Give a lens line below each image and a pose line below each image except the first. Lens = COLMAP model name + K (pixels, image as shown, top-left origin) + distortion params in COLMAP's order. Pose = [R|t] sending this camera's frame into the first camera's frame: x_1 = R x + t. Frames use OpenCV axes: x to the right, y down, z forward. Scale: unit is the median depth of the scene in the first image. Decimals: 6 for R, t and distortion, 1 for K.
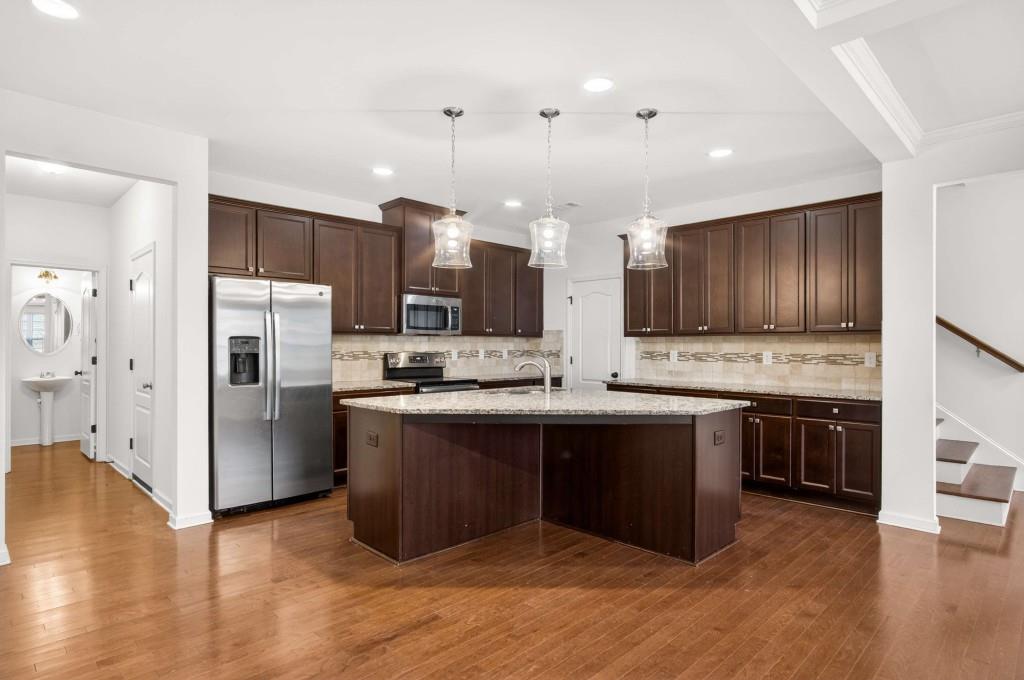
lens RADIAL K [[553.5, 0, 521.5], [0, 553.5, 341.2], [0, 0, 1]] dist [-0.018596, 0.001313]
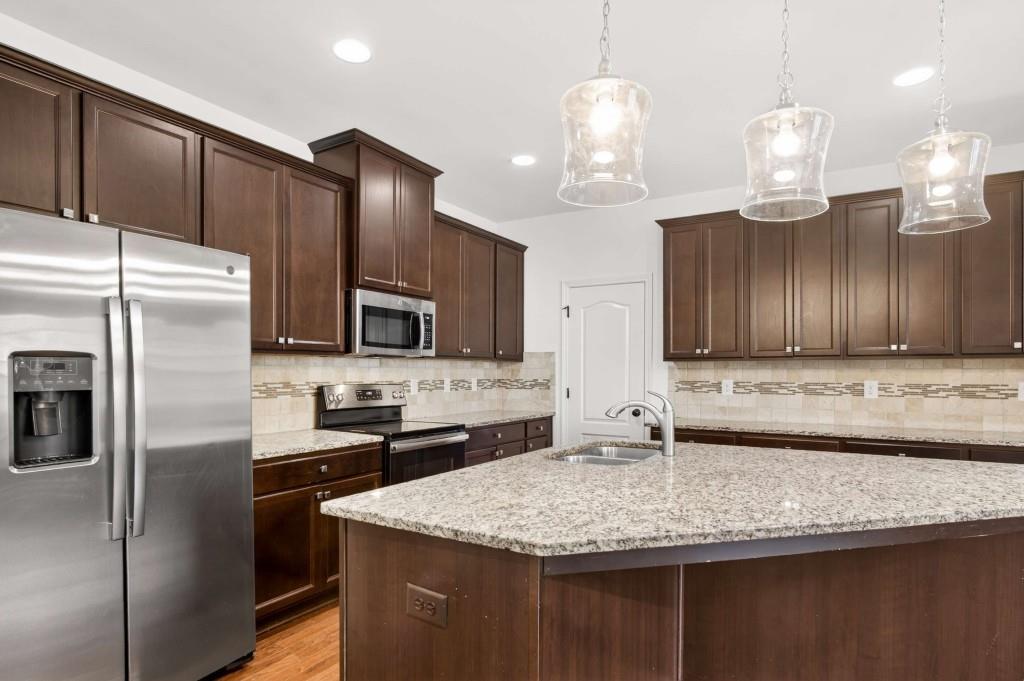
lens RADIAL K [[553.5, 0, 521.3], [0, 553.5, 374.1], [0, 0, 1]] dist [-0.018596, 0.001313]
pose [[0.970890, -0.000812, 0.239524, -0.175367], [-0.001654, 0.999948, 0.010092, 0.002534], [-0.239519, -0.010195, 0.970838, 0.349533]]
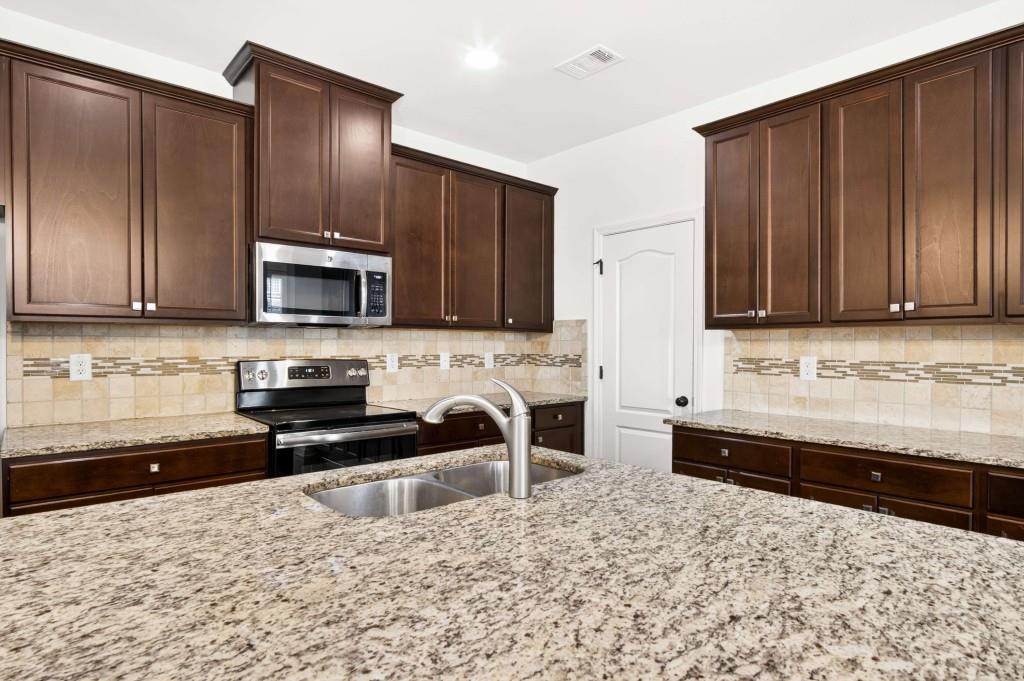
lens RADIAL K [[553.5, 0, 520.6], [0, 553.5, 351.0], [0, 0, 1]] dist [-0.018596, 0.001313]
pose [[0.998188, 0.001348, -0.060158, 0.049330], [-0.000383, 0.999871, 0.016043, 0.004210], [0.060172, -0.015991, 0.998060, 0.502093]]
